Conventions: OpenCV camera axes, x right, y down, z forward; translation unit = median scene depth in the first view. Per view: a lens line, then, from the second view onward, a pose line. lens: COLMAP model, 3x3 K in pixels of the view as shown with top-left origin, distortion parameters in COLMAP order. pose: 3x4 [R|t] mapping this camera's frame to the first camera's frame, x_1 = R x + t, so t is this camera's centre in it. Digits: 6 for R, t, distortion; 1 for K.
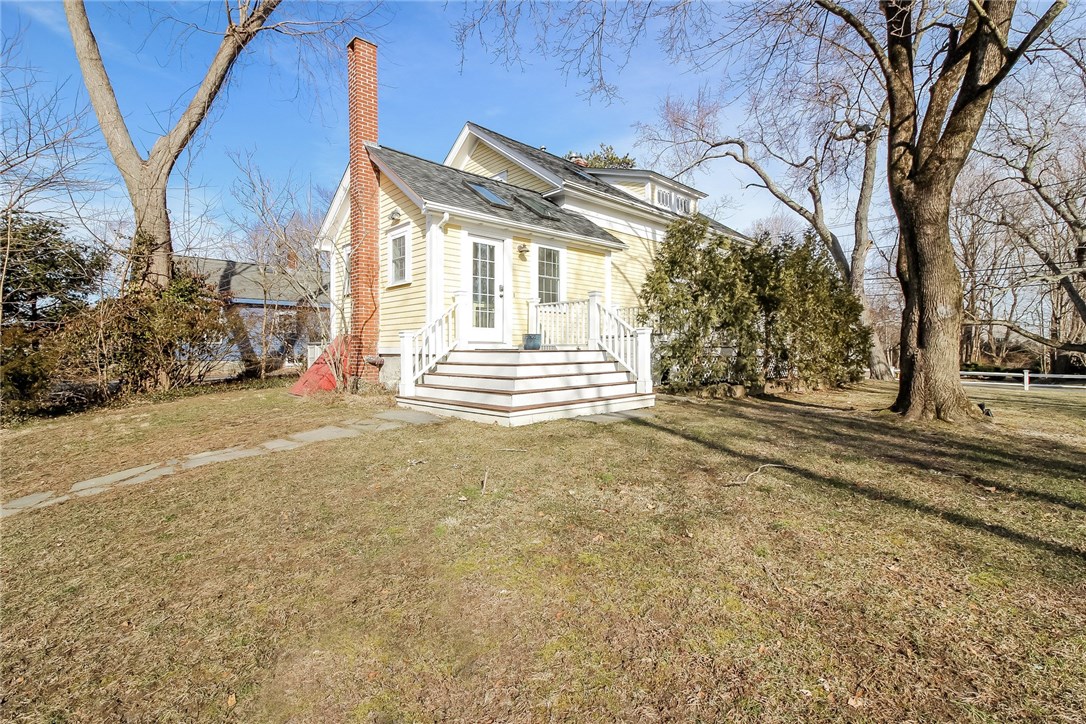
lens RADIAL K [[524.9, 0, 555.9], [0, 524.9, 357.4], [0, 0, 1]] dist [0.000971, -0.000515]
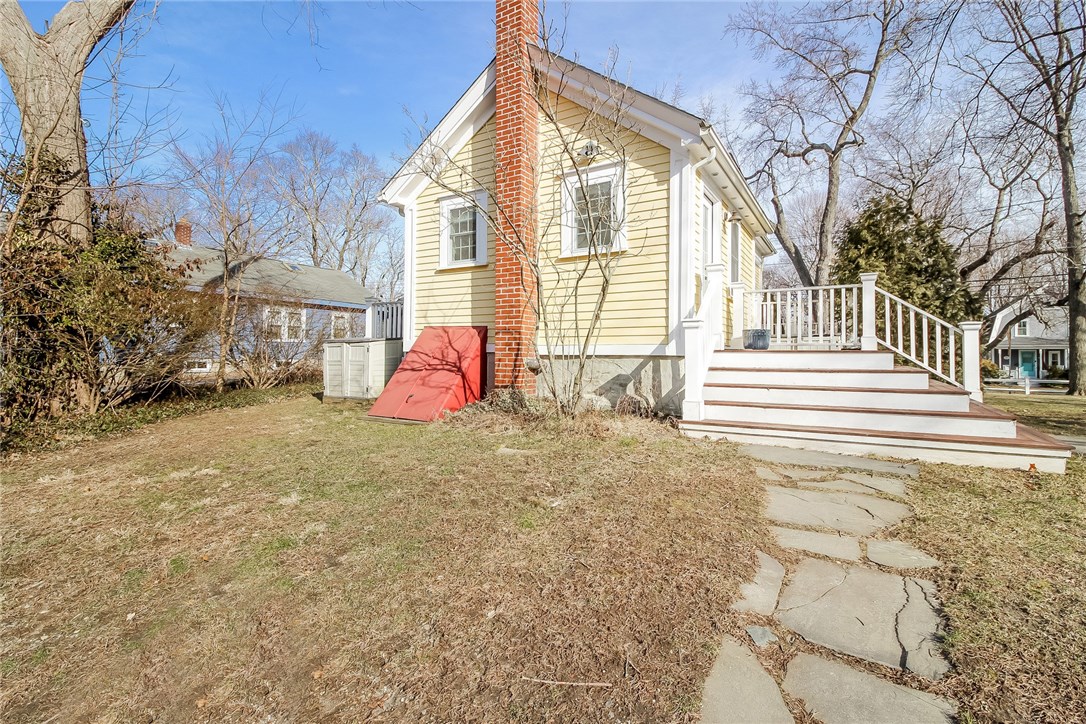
lens RADIAL K [[524.9, 0, 555.9], [0, 524.9, 357.4], [0, 0, 1]] dist [0.000971, -0.000515]
pose [[0.960753, 0.007922, 0.277293, -0.386983], [-0.004110, 0.999889, -0.014326, 0.004368], [-0.277375, 0.012624, 0.960679, 0.264259]]
